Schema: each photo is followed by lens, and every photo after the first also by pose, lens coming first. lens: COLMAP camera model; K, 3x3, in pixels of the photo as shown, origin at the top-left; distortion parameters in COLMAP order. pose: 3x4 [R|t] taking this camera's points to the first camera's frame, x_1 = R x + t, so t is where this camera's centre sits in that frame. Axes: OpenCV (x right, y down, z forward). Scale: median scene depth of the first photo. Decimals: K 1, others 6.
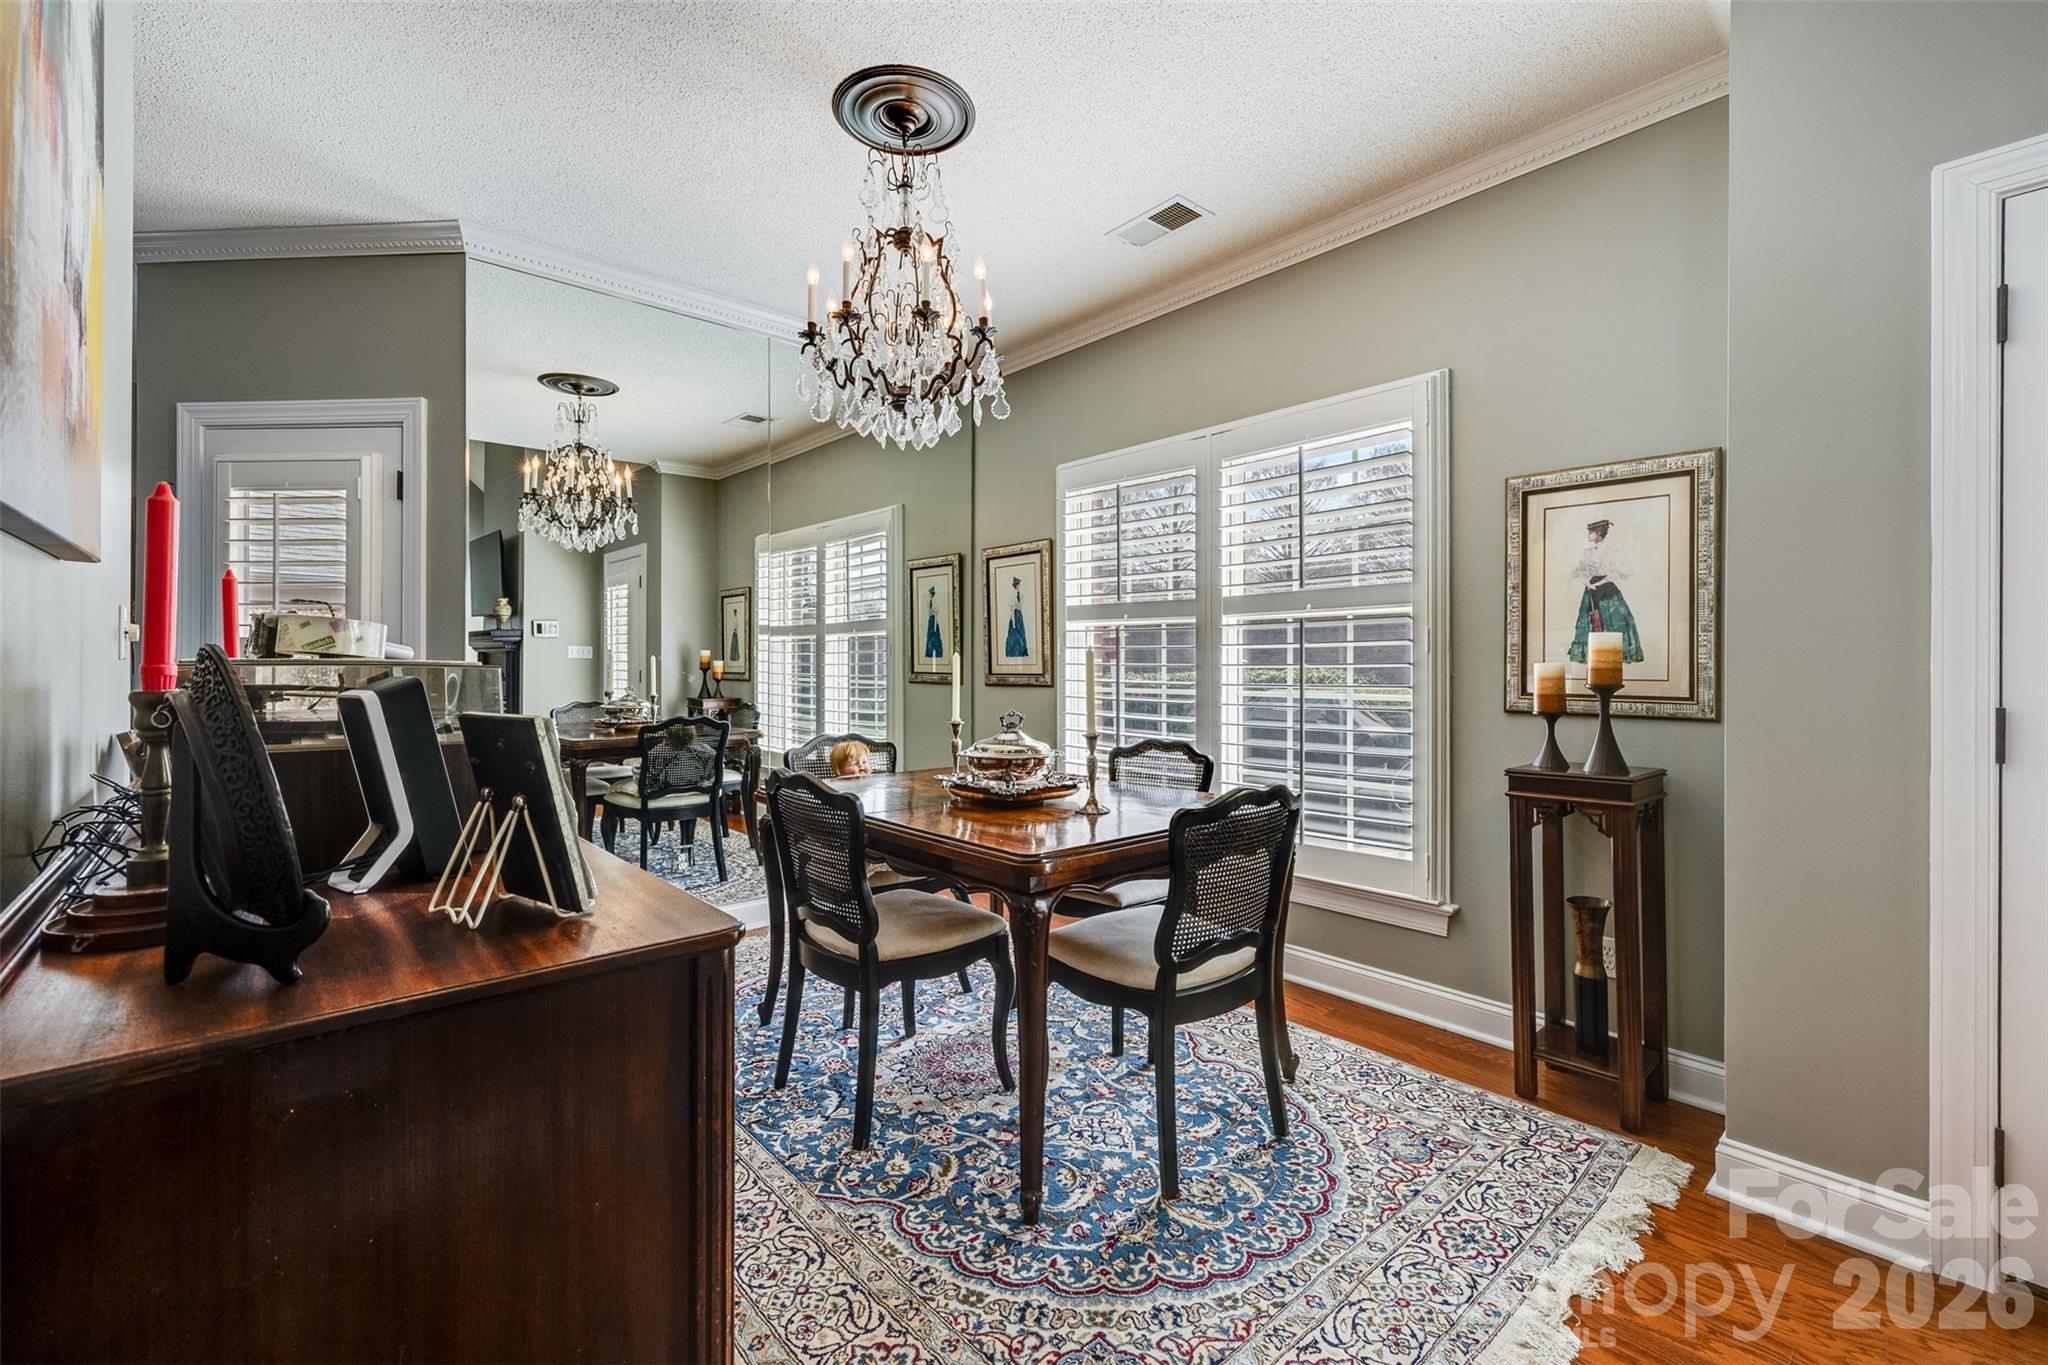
lens RADIAL K [[870.1, 0, 1040.7], [0, 870.1, 645.3], [0, 0, 1]] dist [-0.000350, -0.001057]
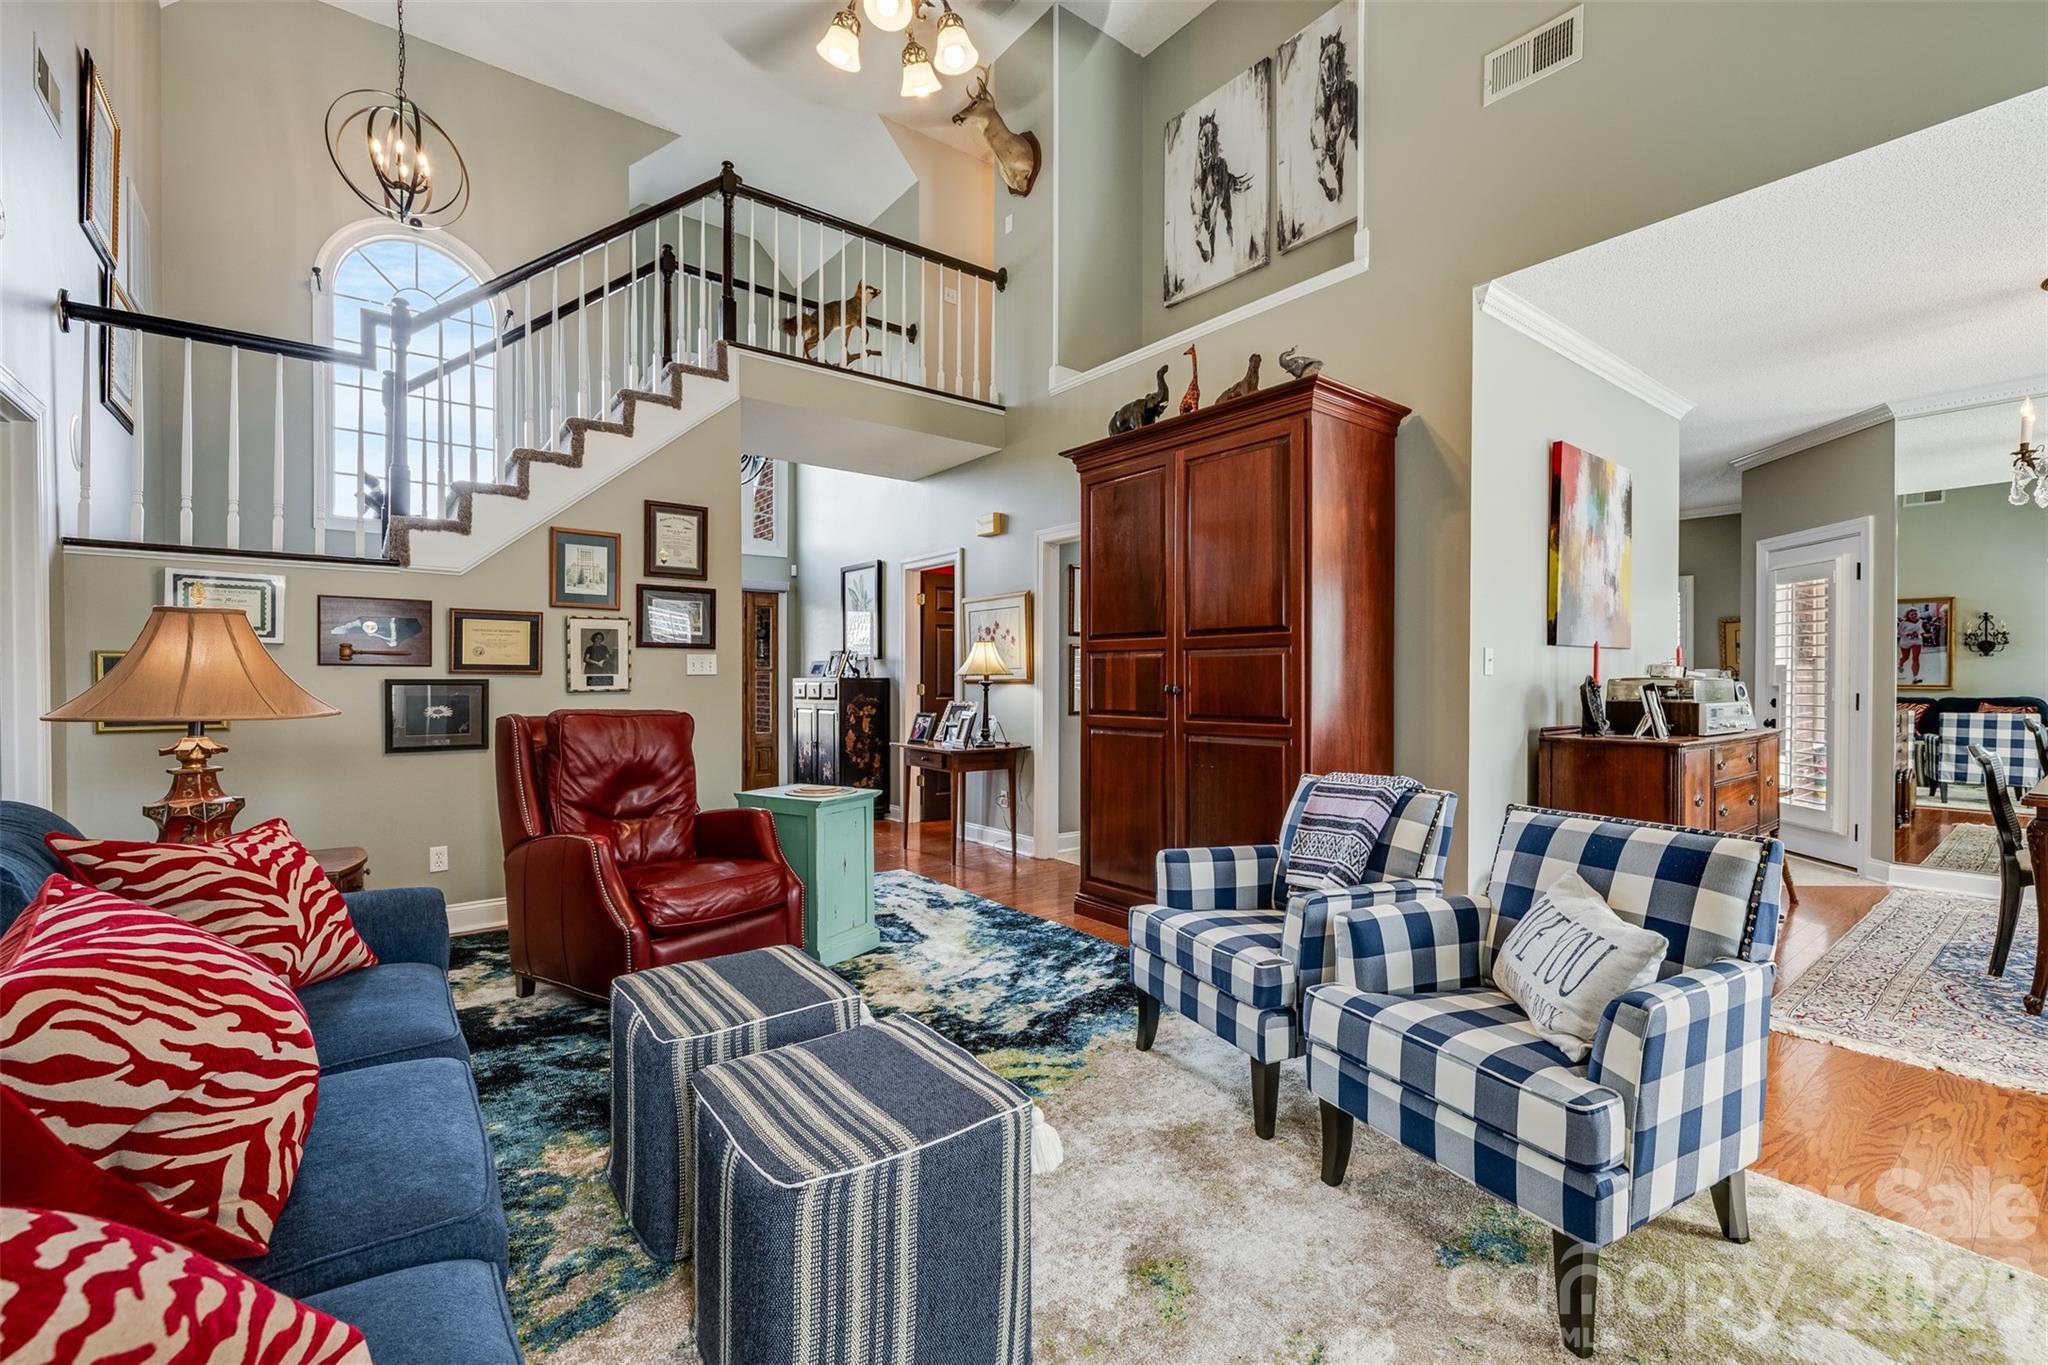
lens RADIAL K [[870.1, 0, 1025.2], [0, 870.1, 689.4], [0, 0, 1]] dist [-0.000350, -0.001057]
pose [[-0.072022, 0.013808, -0.997307, 0.902746], [0.015746, 0.999795, 0.012705, -0.005534], [0.997279, -0.014789, -0.072224, -0.404588]]
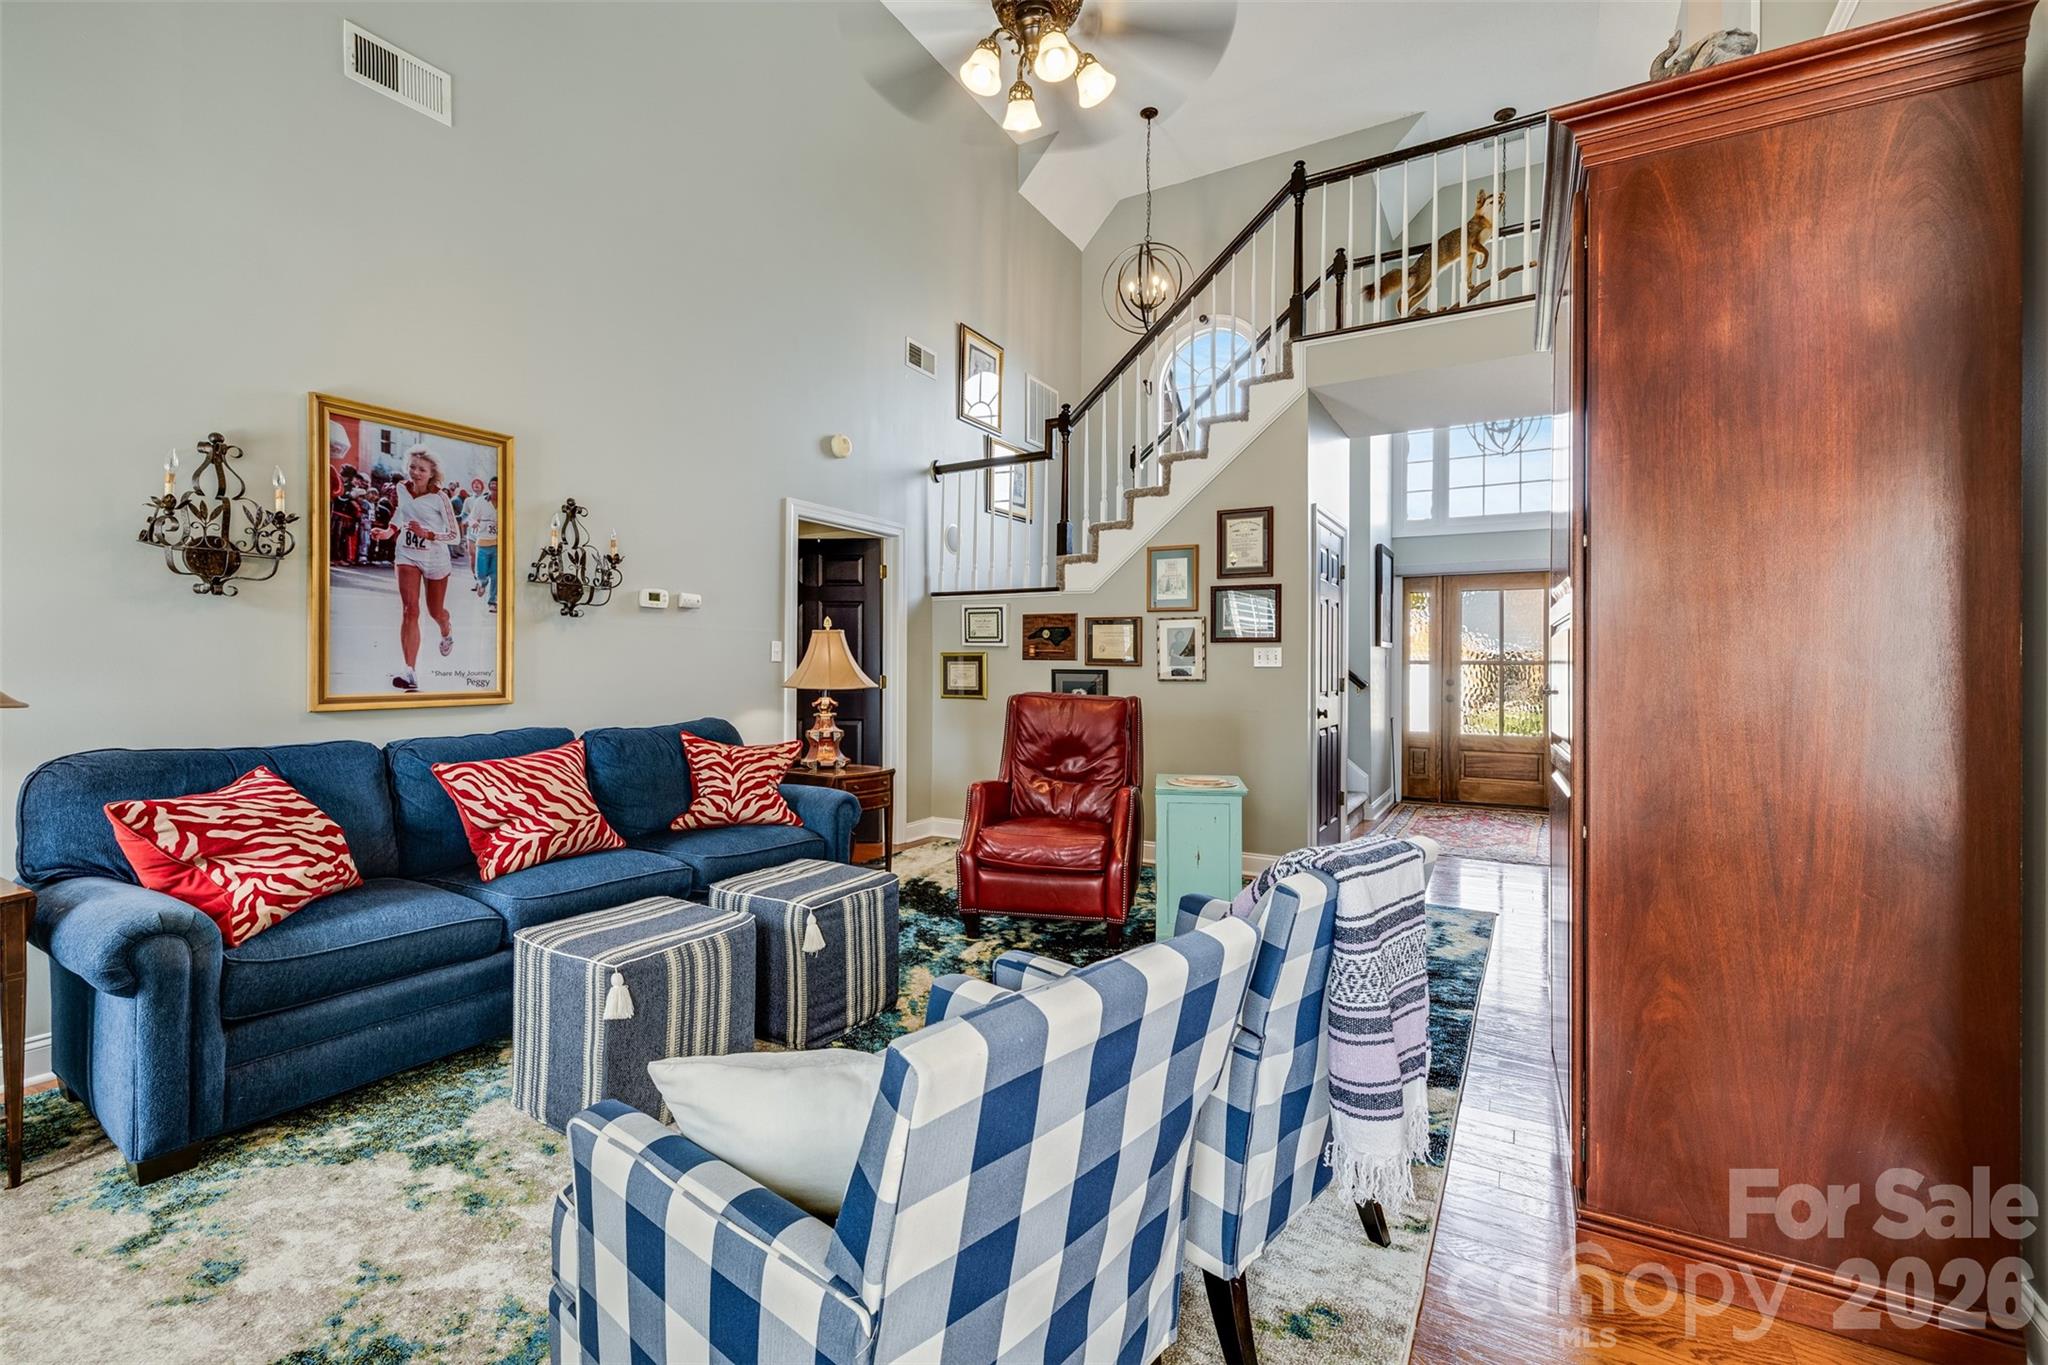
lens RADIAL K [[870.1, 0, 1025.1], [0, 870.1, 671.5], [0, 0, 1]] dist [-0.000350, -0.001057]
pose [[-0.951977, -0.004272, -0.306141, 0.415387], [-0.000735, 0.999932, -0.011666, 0.005126], [0.306170, -0.010881, -0.951915, 0.202022]]
